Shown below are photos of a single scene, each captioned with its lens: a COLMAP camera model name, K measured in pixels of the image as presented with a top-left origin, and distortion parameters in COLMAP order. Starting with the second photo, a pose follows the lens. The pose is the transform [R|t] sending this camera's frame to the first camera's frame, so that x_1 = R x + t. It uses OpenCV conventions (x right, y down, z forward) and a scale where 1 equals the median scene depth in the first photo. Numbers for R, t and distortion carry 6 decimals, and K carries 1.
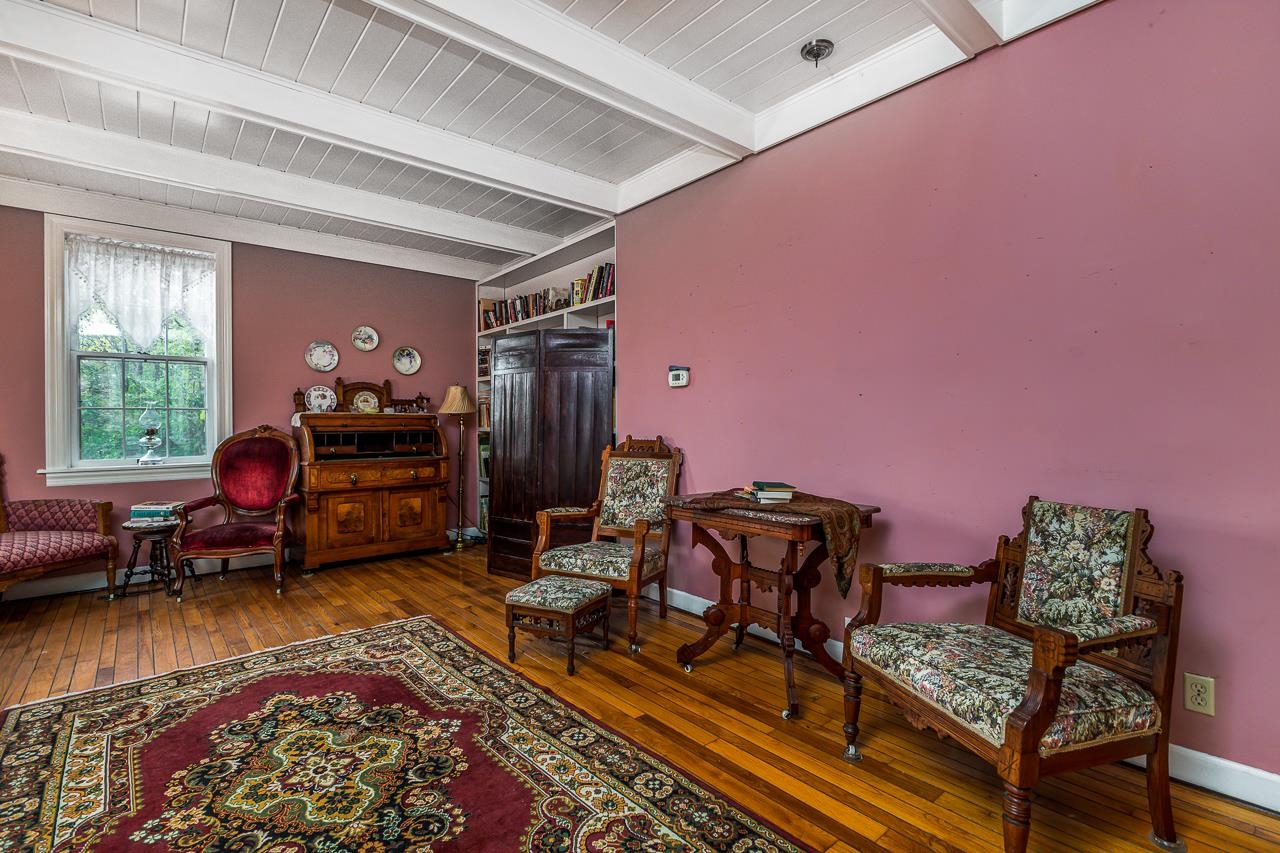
lens RADIAL K [[585.1, 0, 641.8], [0, 585.1, 427.8], [0, 0, 1]] dist [-0.005841, -0.001684]
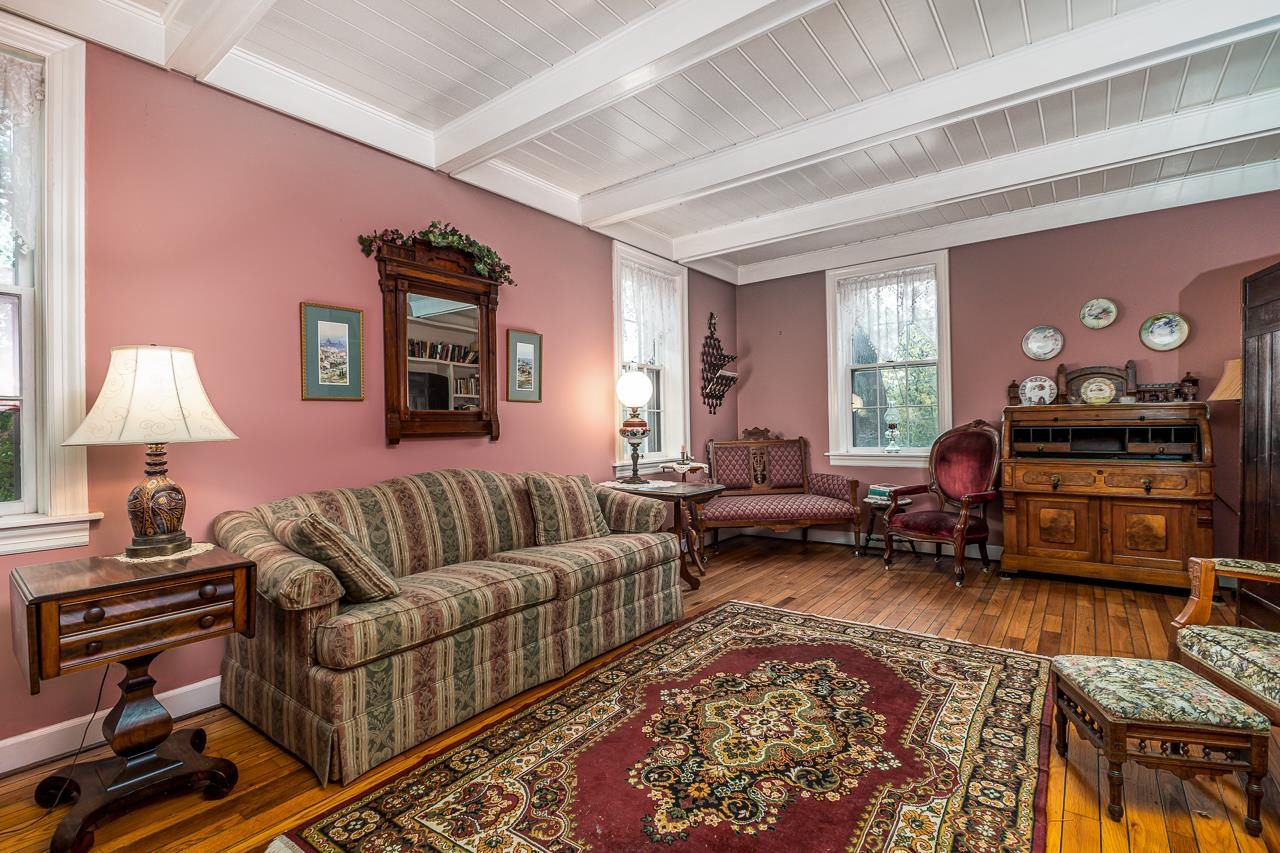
lens RADIAL K [[585.1, 0, 641.6], [0, 585.1, 423.2], [0, 0, 1]] dist [-0.005841, -0.001684]
pose [[0.207026, -0.001486, -0.978334, 0.330824], [0.006400, 0.999980, -0.000165, -0.002921], [0.978314, -0.006227, 0.207031, 0.330453]]
